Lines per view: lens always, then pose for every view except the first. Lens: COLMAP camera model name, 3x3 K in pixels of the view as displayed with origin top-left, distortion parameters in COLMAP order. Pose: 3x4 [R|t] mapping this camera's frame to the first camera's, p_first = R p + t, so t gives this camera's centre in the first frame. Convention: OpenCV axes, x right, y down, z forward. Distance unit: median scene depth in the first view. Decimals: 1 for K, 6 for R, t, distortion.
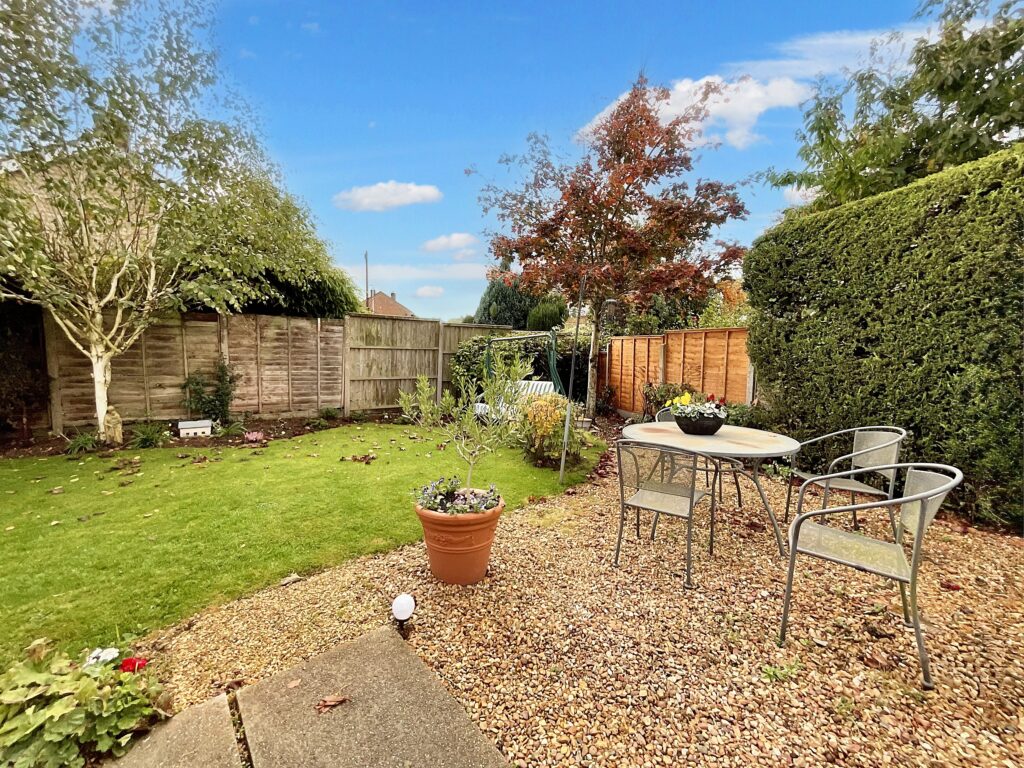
lens RADIAL K [[416.3, 0, 508.7], [0, 416.3, 383.7], [0, 0, 1]] dist [-0.000713, 0.001209]
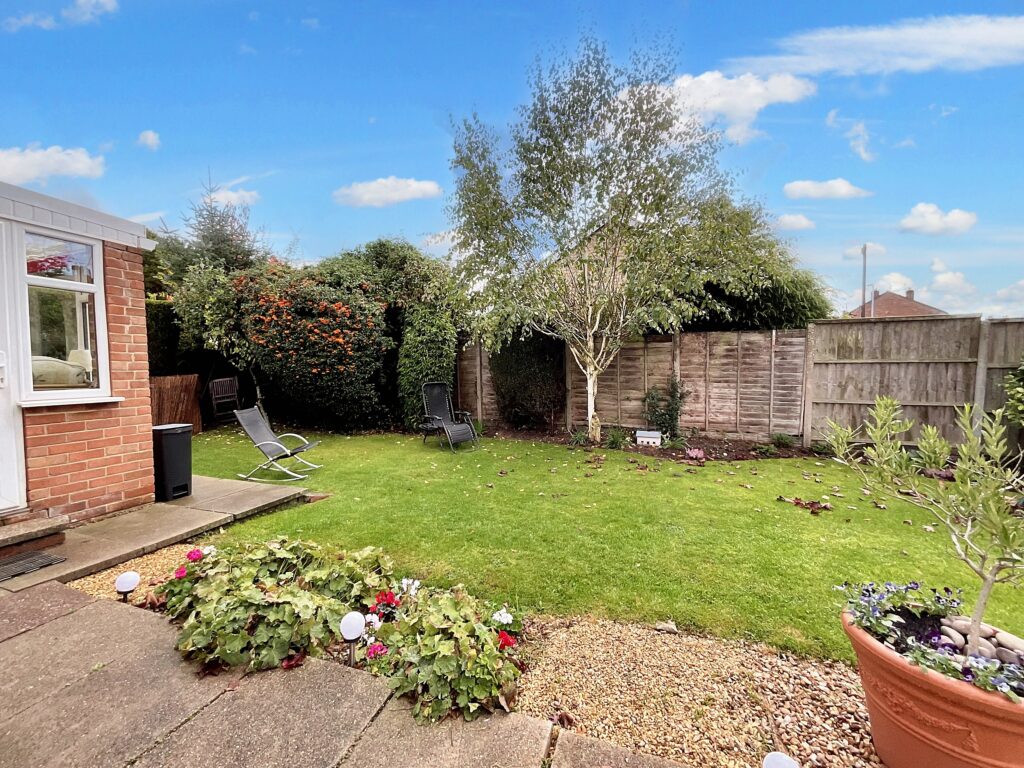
lens RADIAL K [[416.3, 0, 510.8], [0, 416.3, 382.7], [0, 0, 1]] dist [-0.000713, 0.001209]
pose [[0.511197, 0.013217, -0.859362, 0.021389], [-0.054007, 0.998400, -0.016770, -0.002668], [0.857765, 0.054984, 0.511093, 0.110268]]
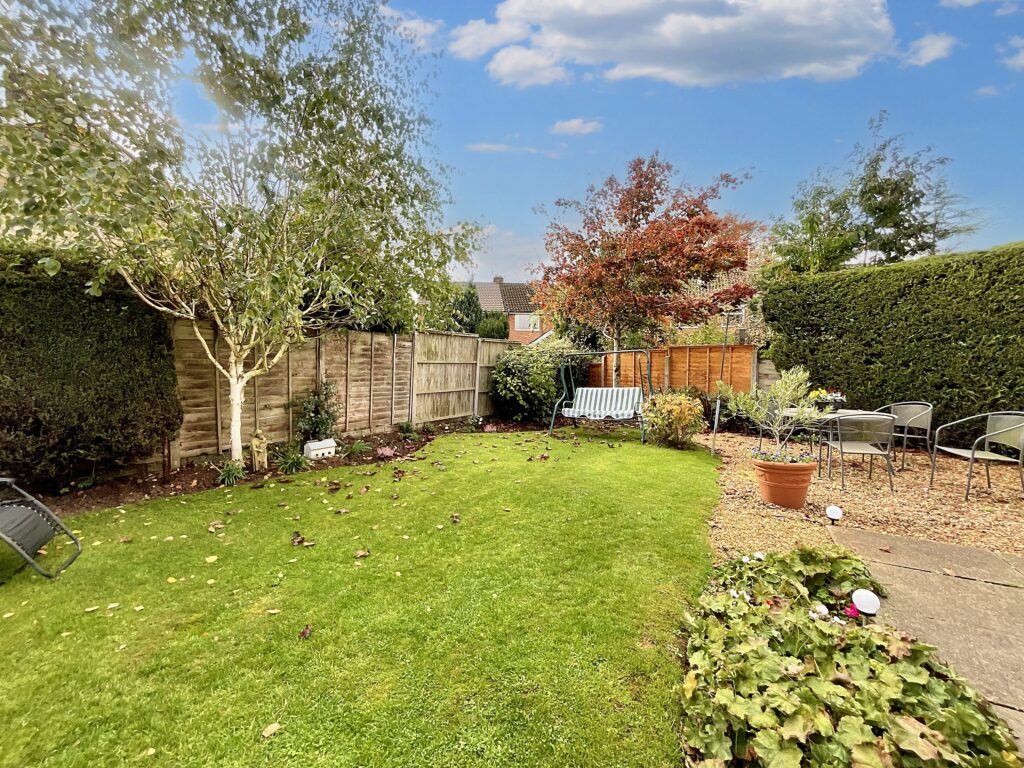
lens RADIAL K [[416.3, 0, 504.9], [0, 416.3, 383.4], [0, 0, 1]] dist [-0.000713, 0.001209]
pose [[0.937737, -0.031266, 0.345936, -0.757074], [0.040559, 0.998984, -0.019655, -0.008485], [-0.344969, 0.032462, 0.938052, -0.056200]]
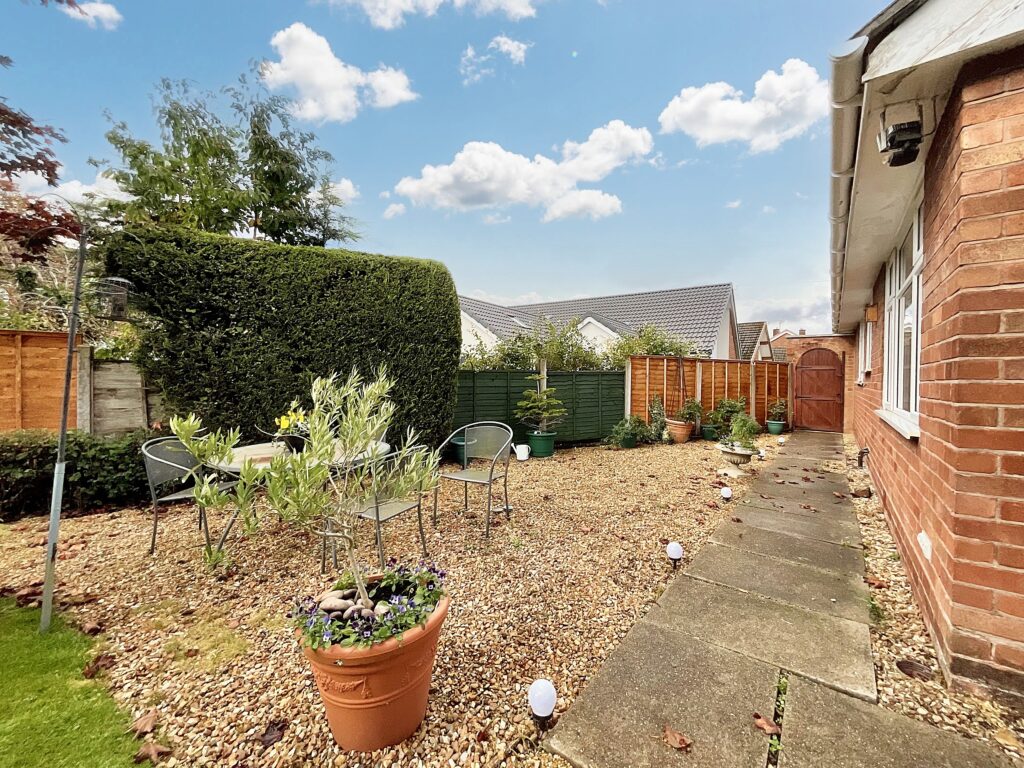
lens RADIAL K [[416.3, 0, 510.5], [0, 416.3, 385.2], [0, 0, 1]] dist [-0.000713, 0.001209]
pose [[-0.214783, -0.031117, 0.976166, -0.344202], [0.066220, 0.996728, 0.046342, -0.026445], [-0.974414, 0.074595, -0.212020, 0.422363]]
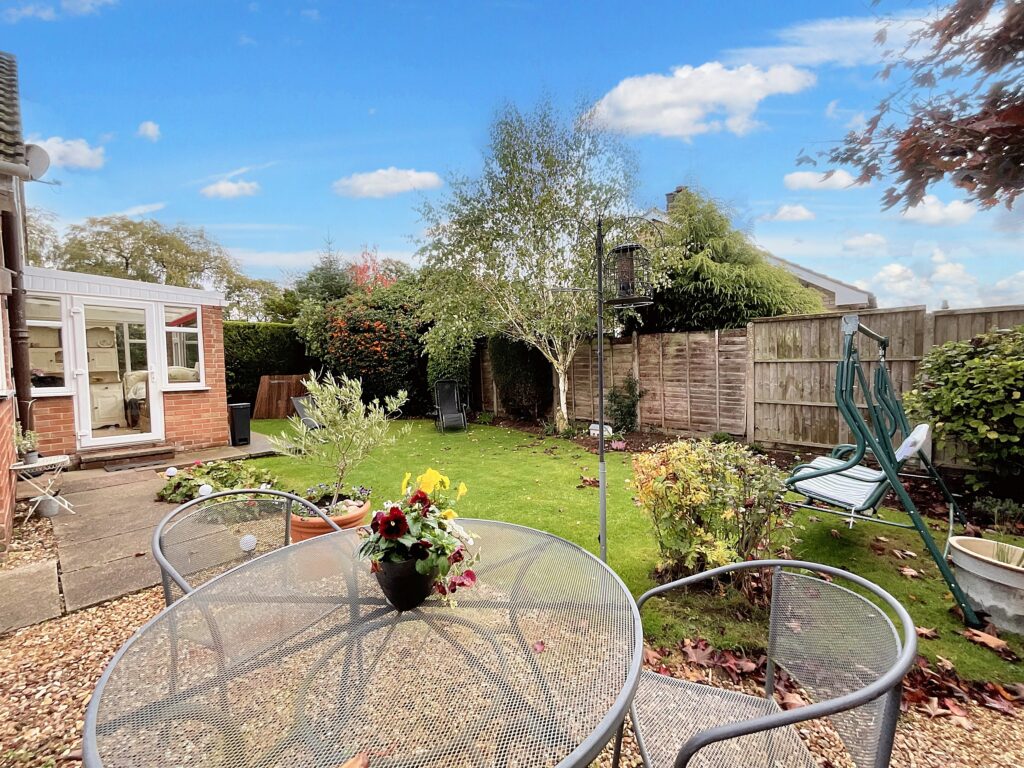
lens RADIAL K [[416.3, 0, 504.5], [0, 416.3, 384.7], [0, 0, 1]] dist [-0.000713, 0.001209]
pose [[0.154352, 0.026810, -0.987652, 0.476658], [-0.061168, 0.997974, 0.017530, -0.038927], [0.986121, 0.057707, 0.155679, 0.571237]]
